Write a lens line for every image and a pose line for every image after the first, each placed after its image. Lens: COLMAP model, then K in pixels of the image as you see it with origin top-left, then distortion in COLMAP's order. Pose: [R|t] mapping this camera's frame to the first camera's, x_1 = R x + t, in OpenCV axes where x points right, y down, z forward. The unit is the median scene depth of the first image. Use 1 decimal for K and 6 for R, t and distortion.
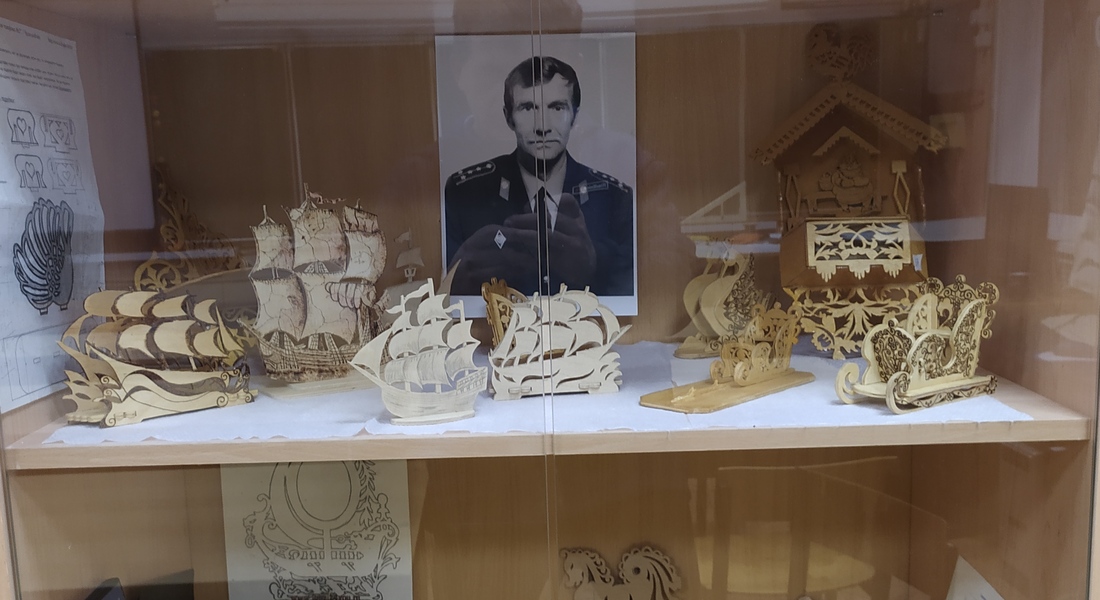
lens RADIAL K [[1195.8, 0, 555.6], [0, 1195.8, 356.6], [0, 0, 1]] dist [0.003526, 0.438734]
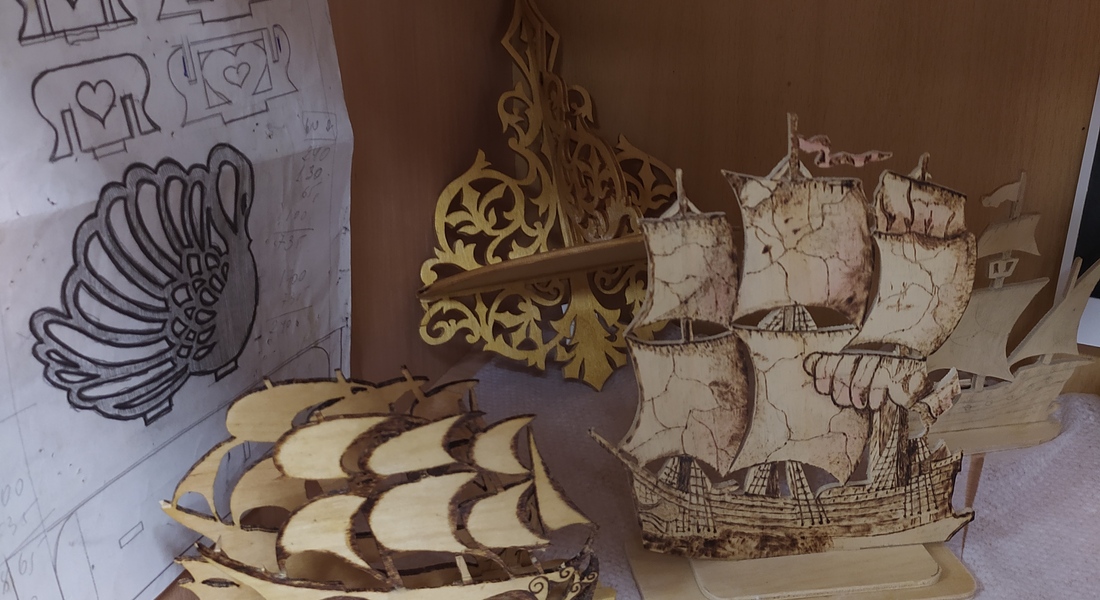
lens RADIAL K [[1107.4, 0, 550.0], [0, 1107.4, 300.0], [0, 0, 1]] dist [0.046213, 0.002776]
pose [[0.921699, 0.175483, -0.345944, -0.137678], [-0.079795, 0.958522, 0.273620, -0.166773], [0.379611, -0.224590, 0.897471, 0.600178]]
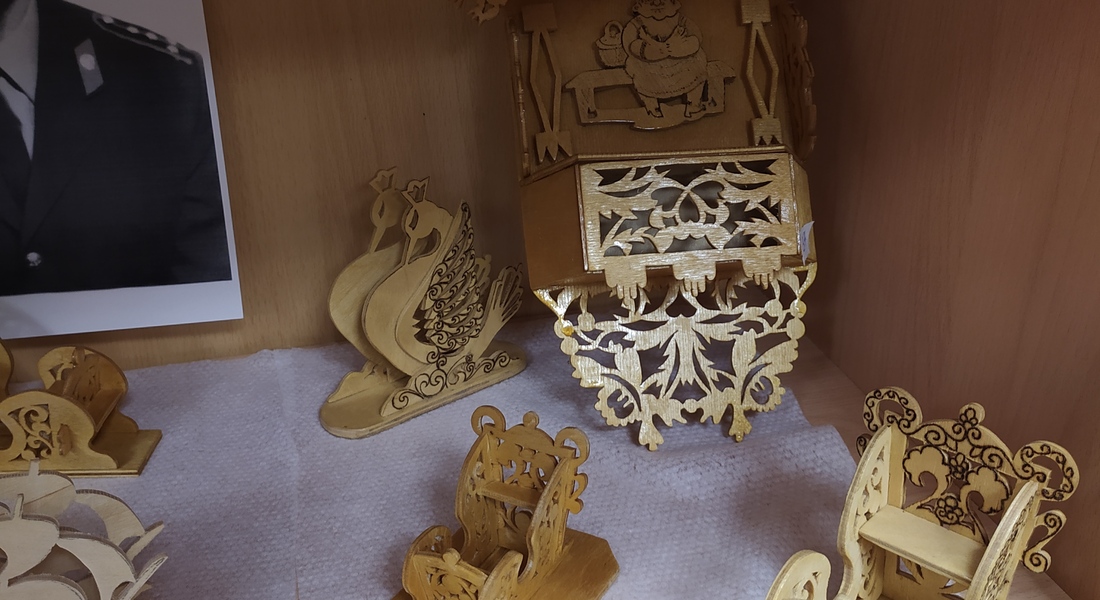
lens RADIAL K [[1107.4, 0, 550.0], [0, 1107.4, 300.0], [0, 0, 1]] dist [0.046213, 0.002776]
pose [[0.973189, -0.092605, 0.210540, 0.105614], [0.030280, 0.958983, 0.281841, -0.183965], [-0.228004, -0.267909, 0.936076, 0.598766]]
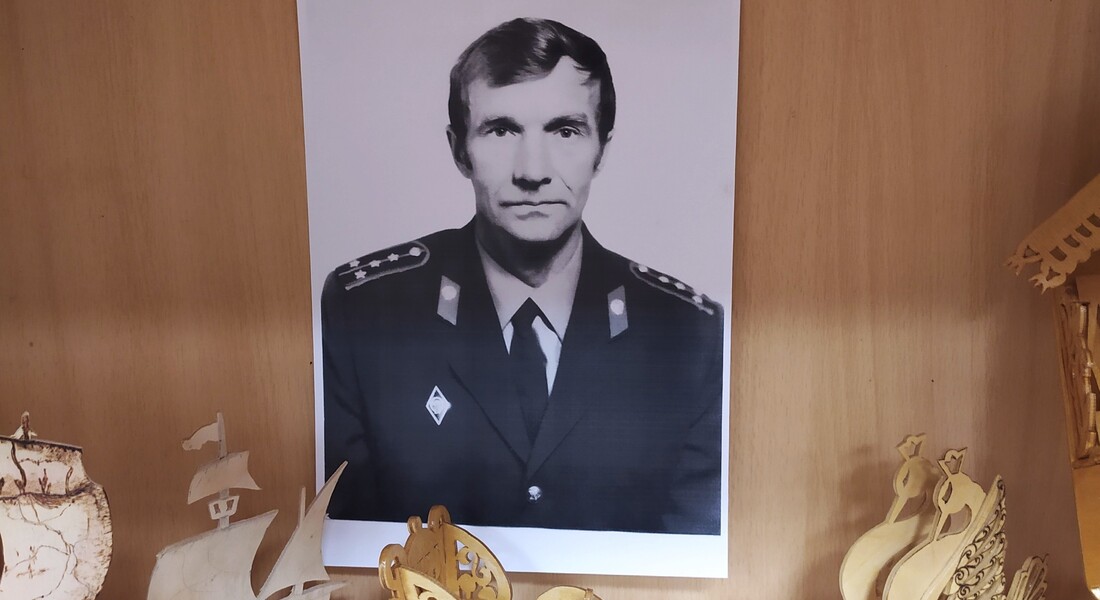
lens RADIAL K [[1107.4, 0, 550.0], [0, 1107.4, 300.0], [0, 0, 1]] dist [0.046213, 0.002776]
pose [[0.999718, 0.020748, -0.011558, 0.002313], [-0.020207, 0.998779, 0.045084, -0.177638], [0.012479, -0.044838, 0.998916, 0.626716]]
